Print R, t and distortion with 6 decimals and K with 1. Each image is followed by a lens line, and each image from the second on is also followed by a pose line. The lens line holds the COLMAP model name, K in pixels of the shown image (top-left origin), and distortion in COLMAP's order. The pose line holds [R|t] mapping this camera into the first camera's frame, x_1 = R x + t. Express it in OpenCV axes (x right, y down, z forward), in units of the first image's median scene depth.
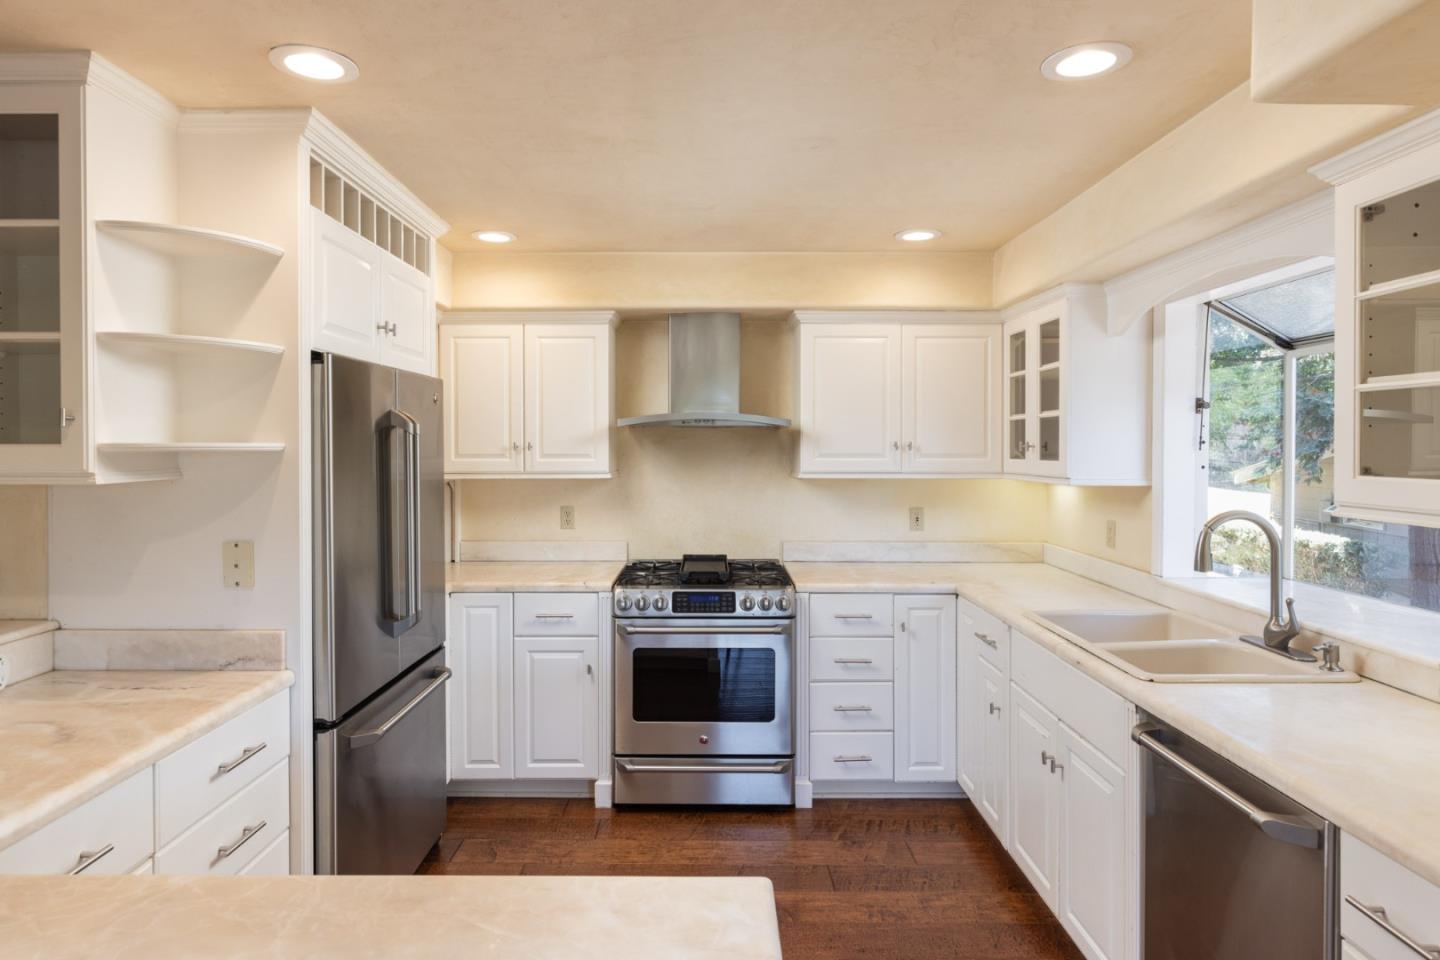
lens RADIAL K [[802.6, 0, 717.0], [0, 802.6, 458.3], [0, 0, 1]] dist [0.005800, 0.000837]
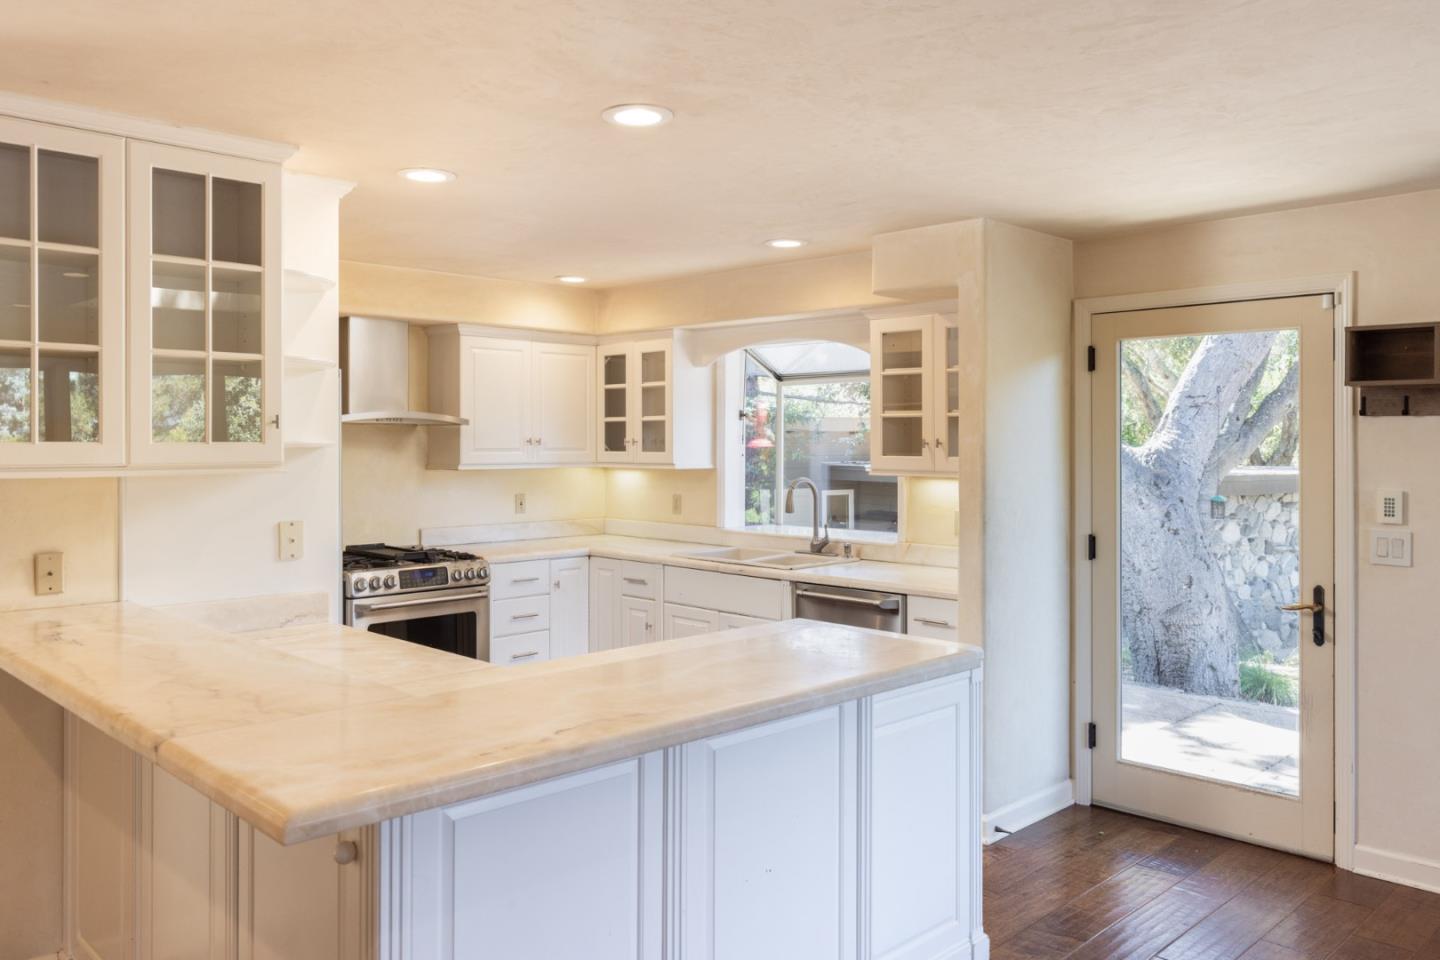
lens RADIAL K [[1119.2, 0, 662.0], [0, 1119.2, 481.2], [0, 0, 1]] dist [-0.021454, -0.002069]
pose [[0.728175, -0.026143, 0.684893, -0.859958], [0.011028, 0.999590, 0.026430, 0.002001], [-0.685303, -0.011693, 0.728164, -0.400363]]
